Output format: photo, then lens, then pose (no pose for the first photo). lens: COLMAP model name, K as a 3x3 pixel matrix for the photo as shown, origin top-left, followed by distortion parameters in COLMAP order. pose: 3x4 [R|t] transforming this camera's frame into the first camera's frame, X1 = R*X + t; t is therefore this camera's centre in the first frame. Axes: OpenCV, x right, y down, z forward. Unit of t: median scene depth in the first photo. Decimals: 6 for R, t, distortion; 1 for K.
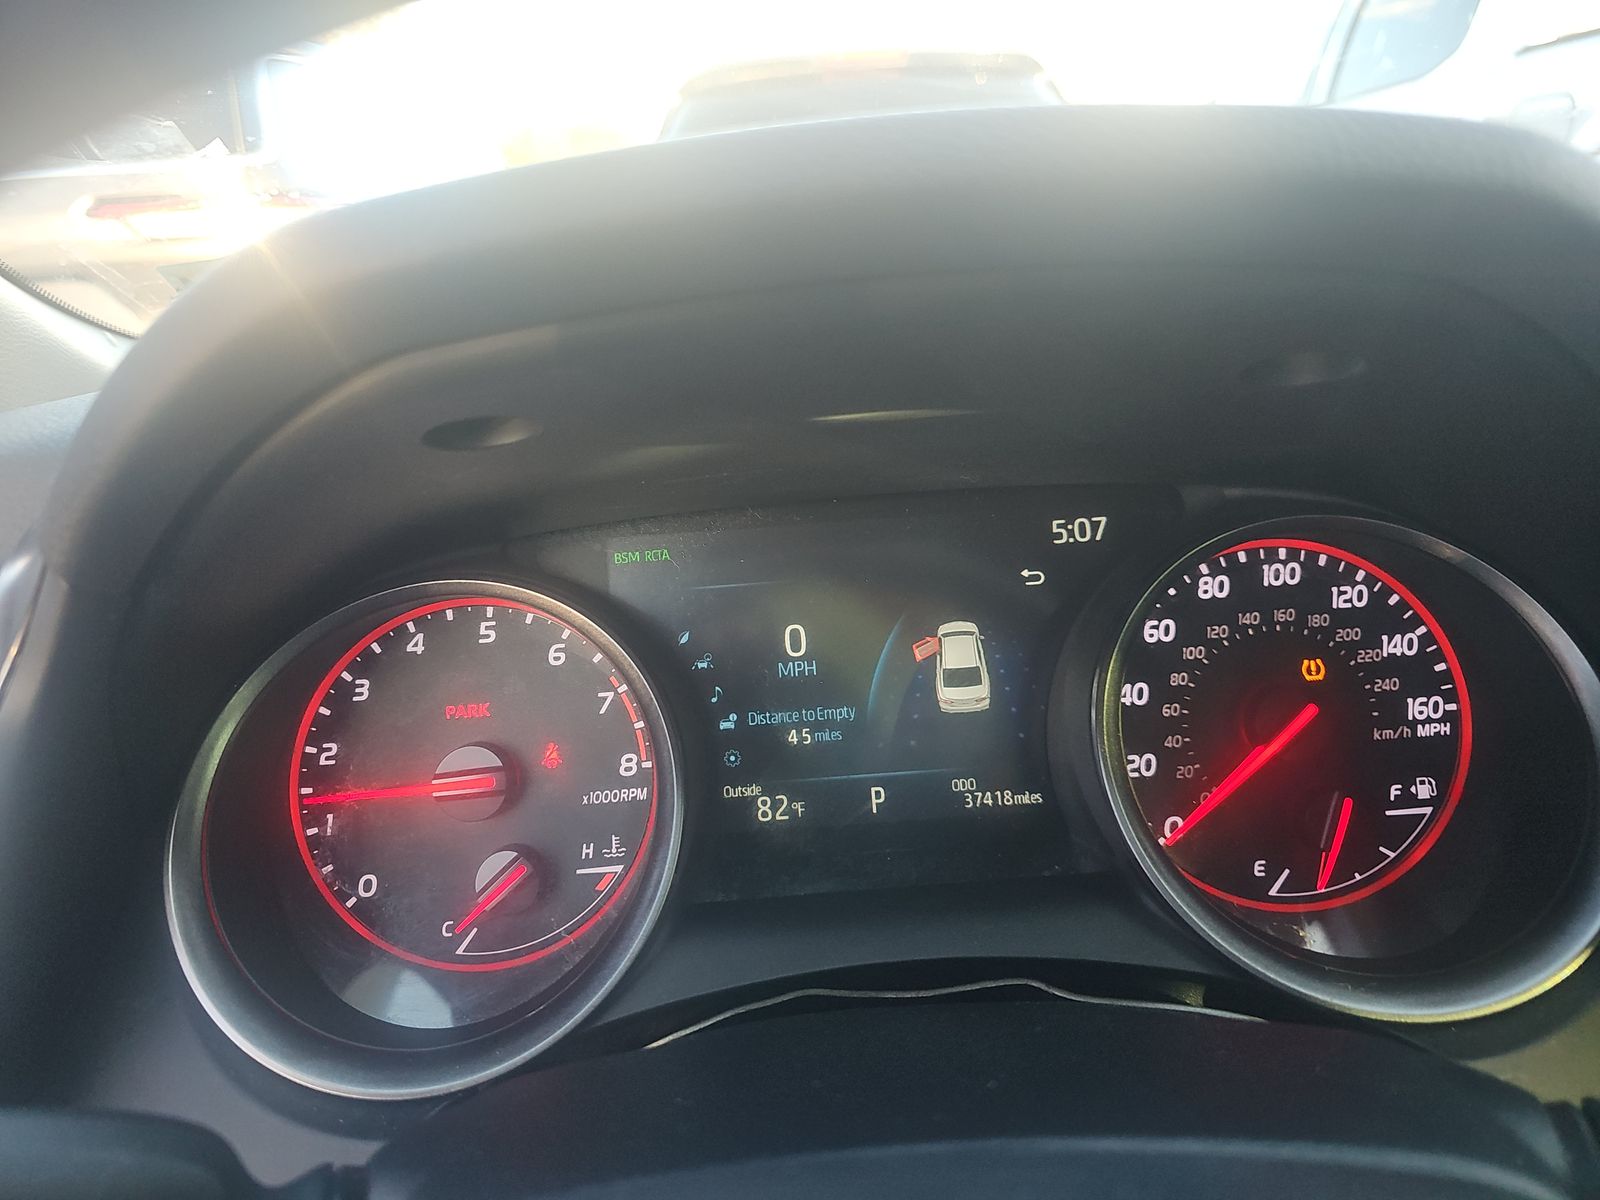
lens RADIAL K [[1062.8, 0, 799.1], [0, 1062.8, 601.9], [0, 0, 1]] dist [0.001482, -0.002406]
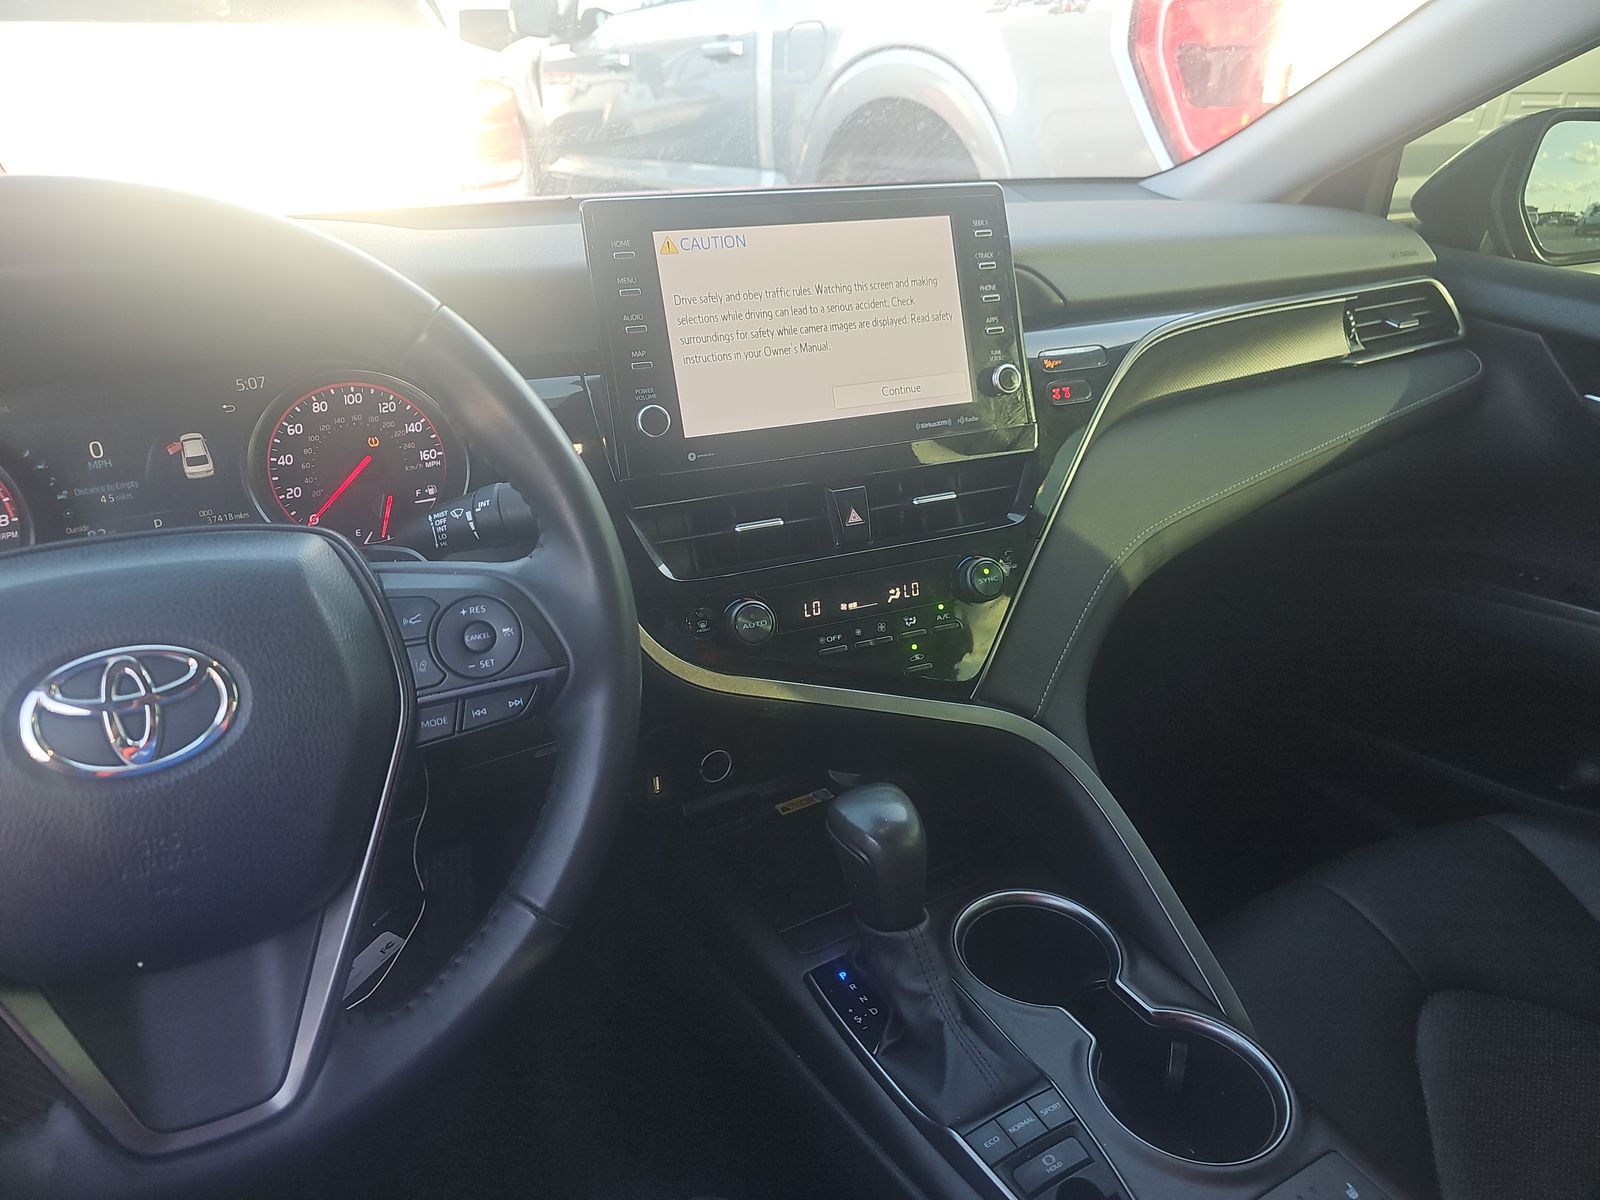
lens RADIAL K [[1062.8, 0, 803.3], [0, 1062.8, 594.1], [0, 0, 1]] dist [0.001482, -0.002406]
pose [[0.875881, -0.146003, 0.459909, 0.202470], [0.089754, 0.985787, 0.142015, 0.141182], [-0.474107, -0.083110, 0.876536, -1.373340]]
